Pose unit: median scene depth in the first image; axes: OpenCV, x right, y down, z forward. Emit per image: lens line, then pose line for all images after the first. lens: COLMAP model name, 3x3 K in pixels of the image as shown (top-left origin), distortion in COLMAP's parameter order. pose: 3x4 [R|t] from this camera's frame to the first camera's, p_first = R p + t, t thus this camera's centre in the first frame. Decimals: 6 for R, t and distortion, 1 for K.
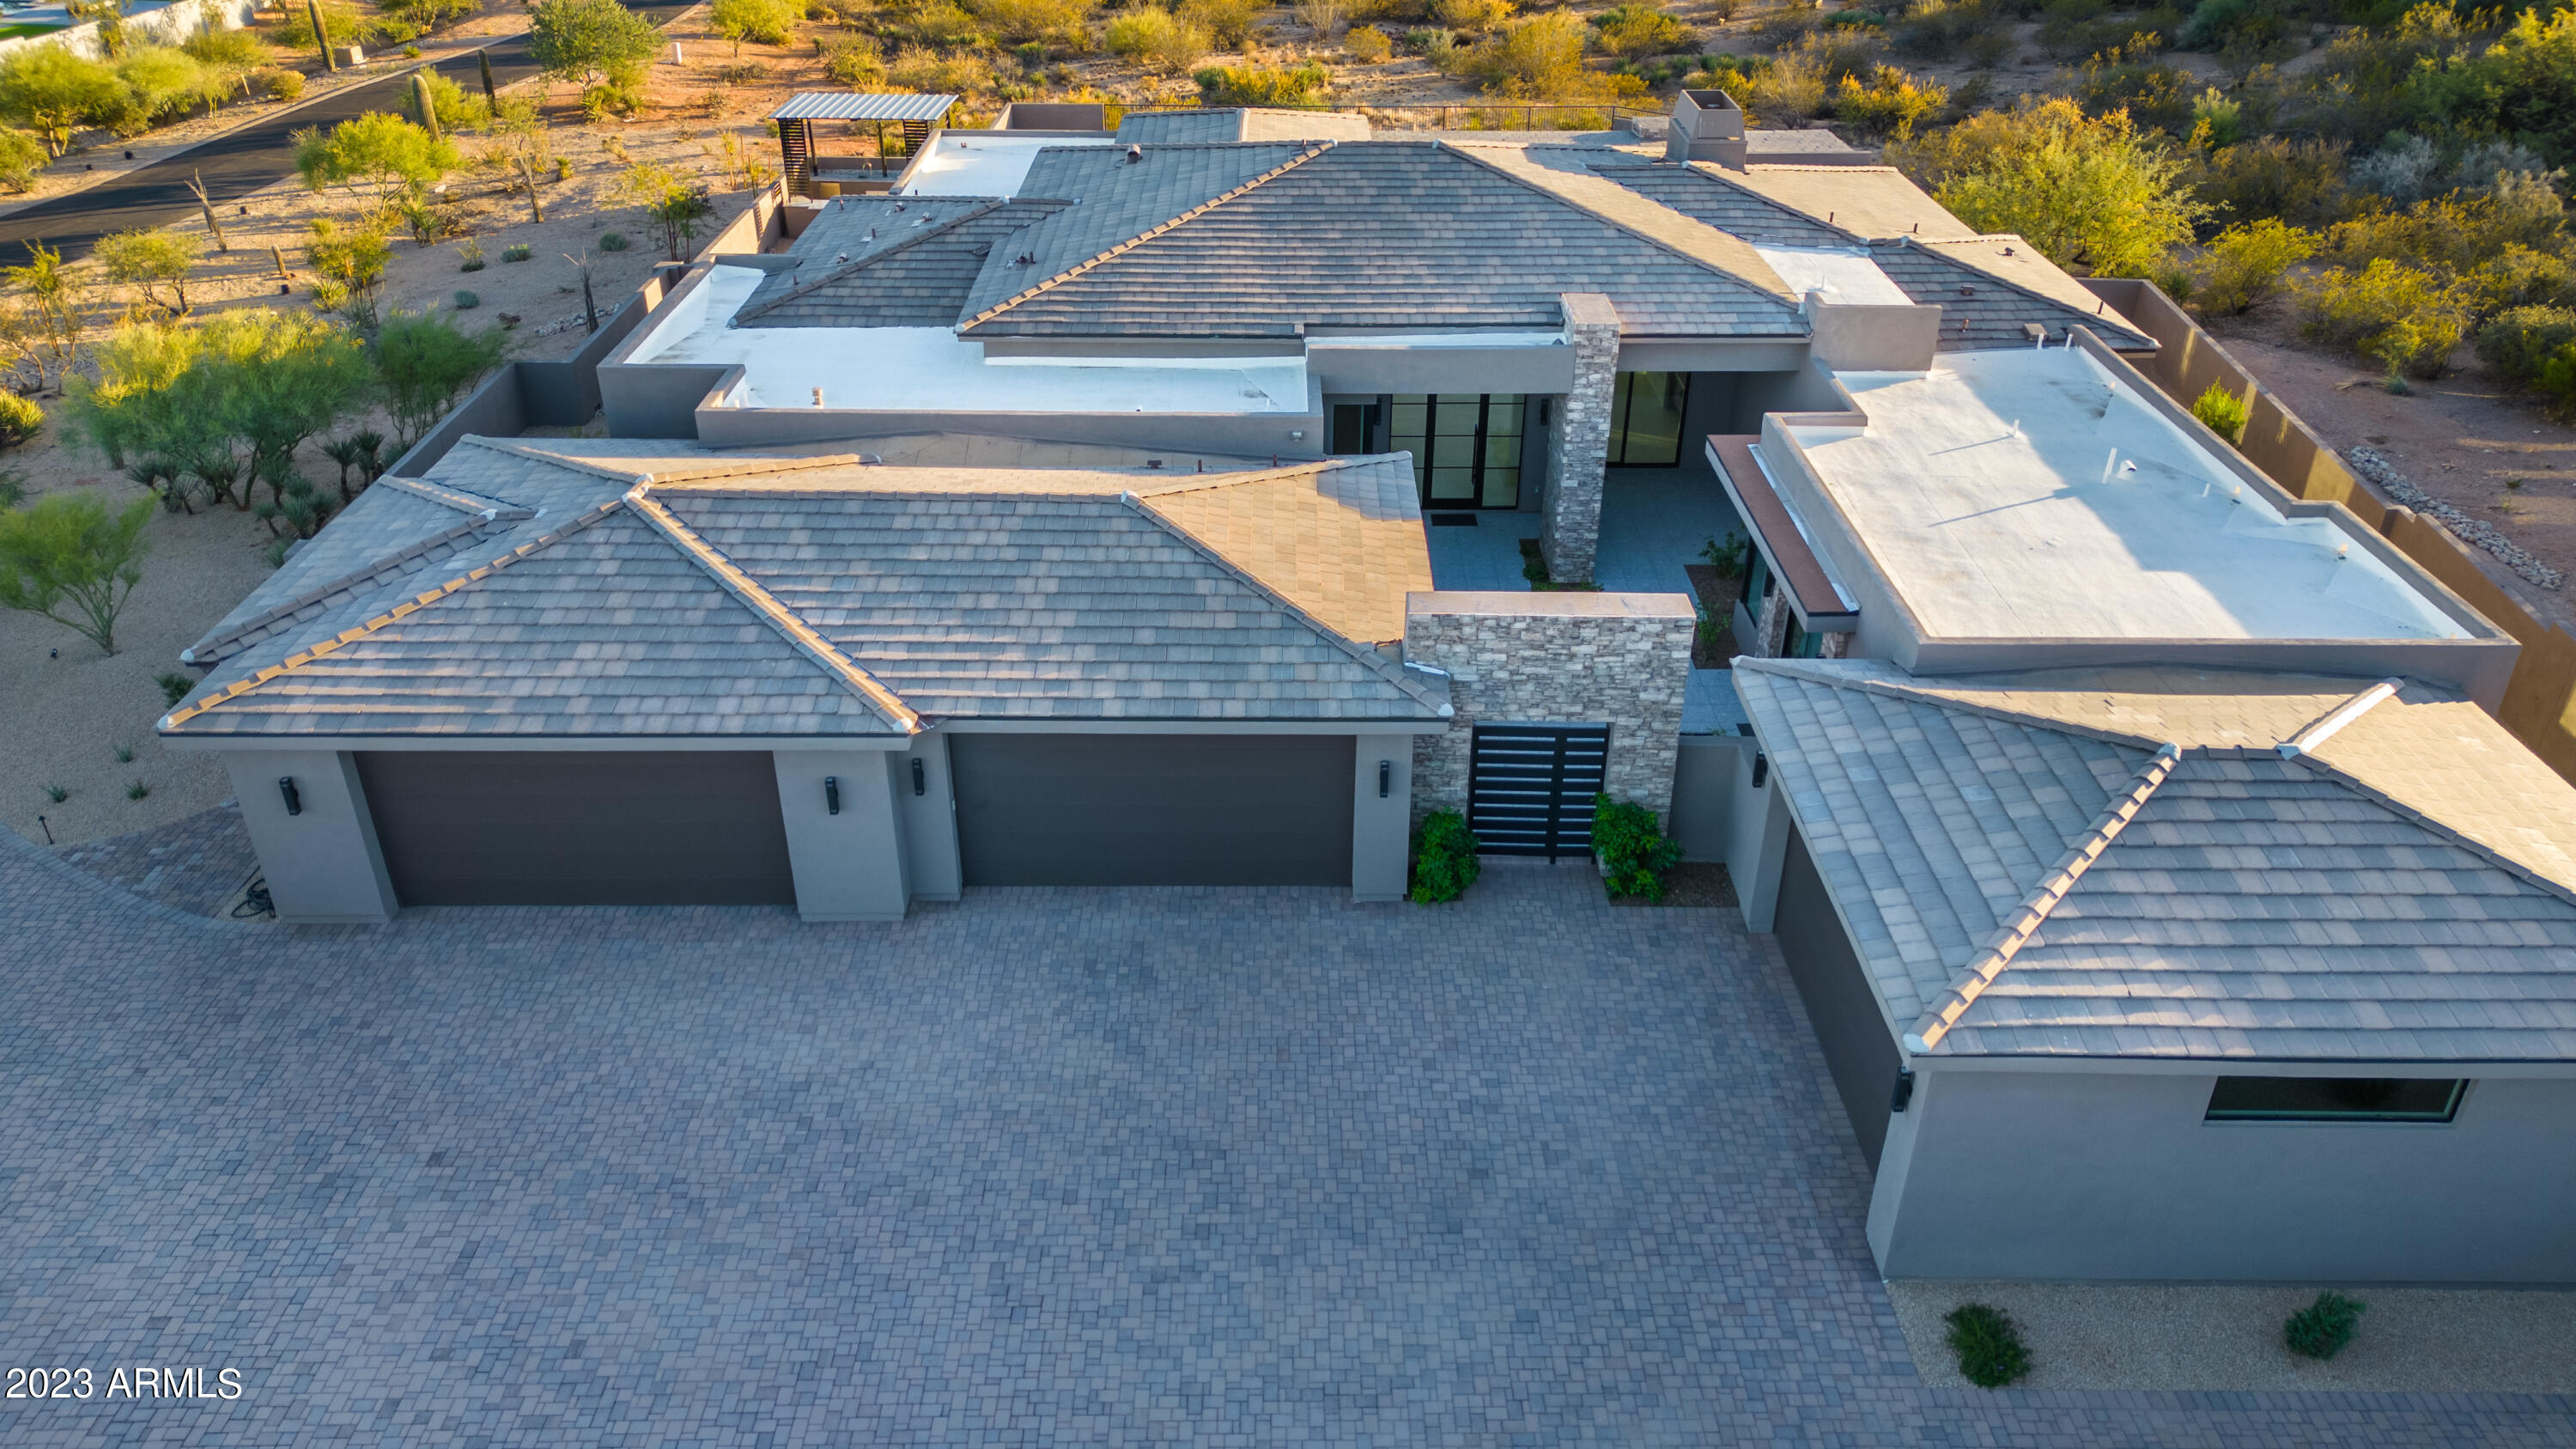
lens RADIAL K [[1802.5, 0, 1277.2], [0, 1802.5, 642.4], [0, 0, 1]] dist [0.073345, -0.087799]
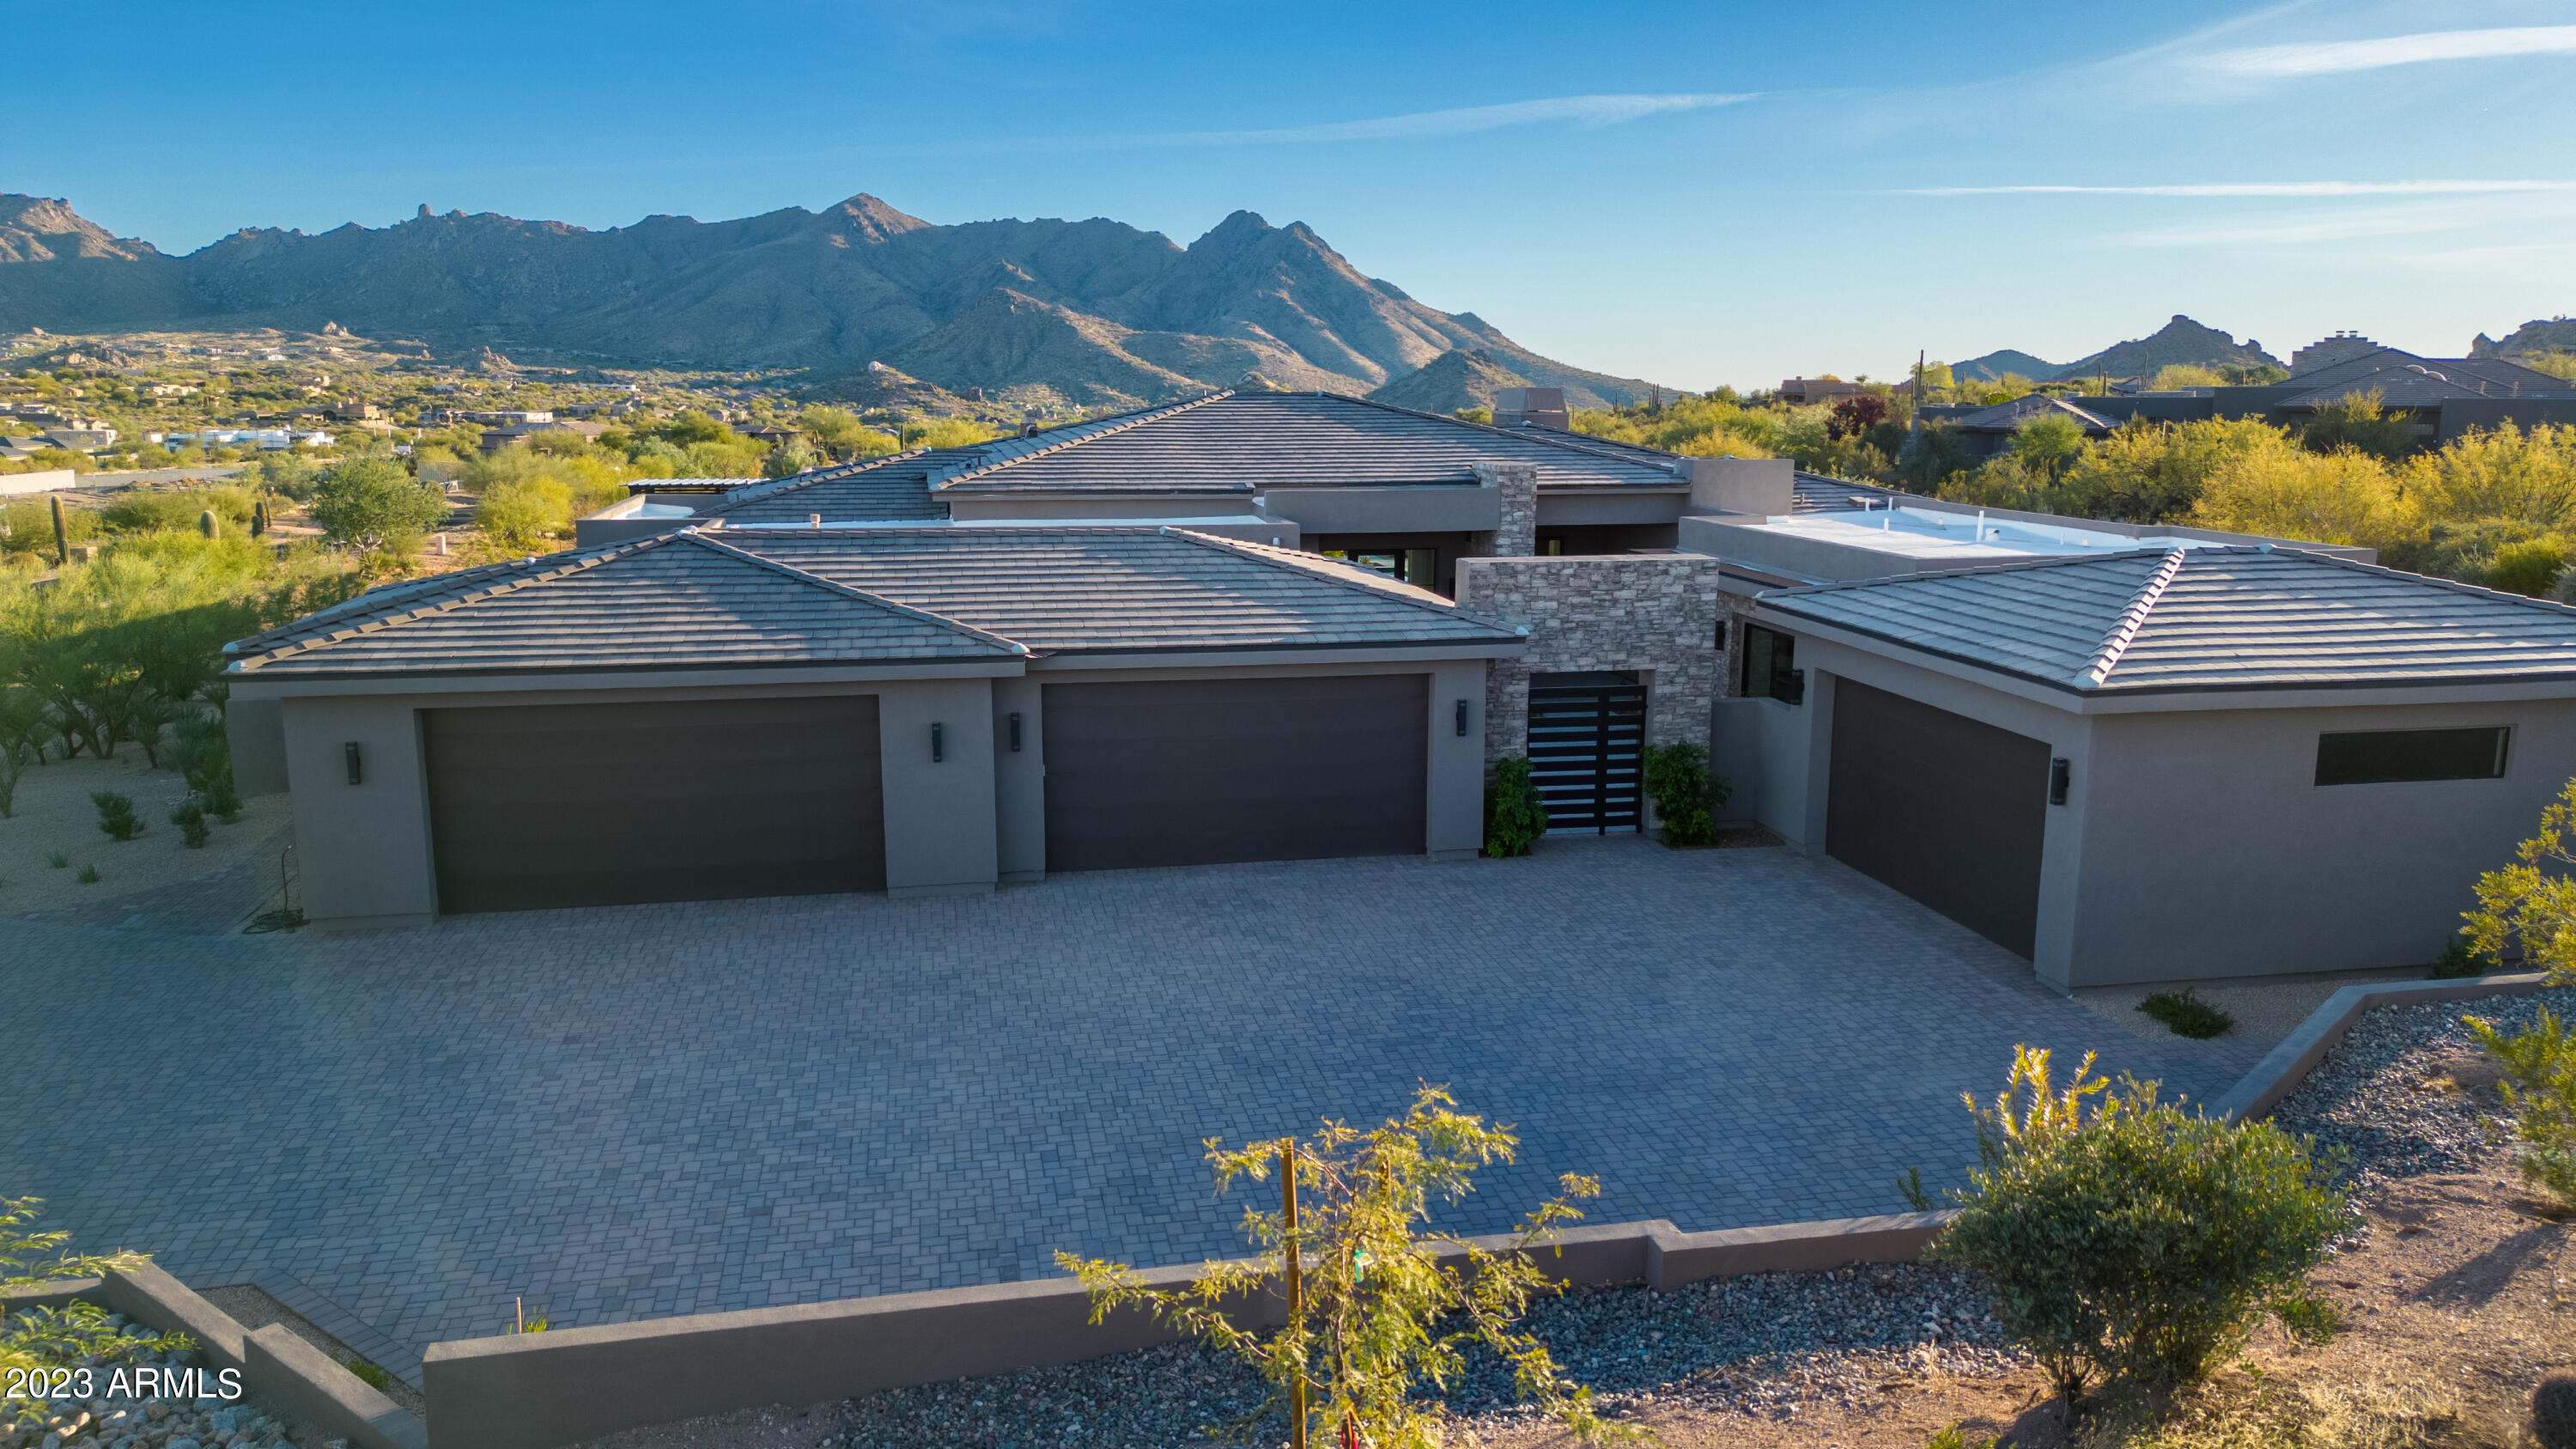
lens RADIAL K [[1819.8, 0, 1217.5], [0, 1819.8, 715.1], [0, 0, 1]] dist [0.066210, -0.053058]
pose [[0.982723, -0.026092, 0.183233, -0.274777], [0.085965, 0.941091, -0.327042, 0.409050], [-0.163906, 0.337144, 0.927075, 0.037742]]
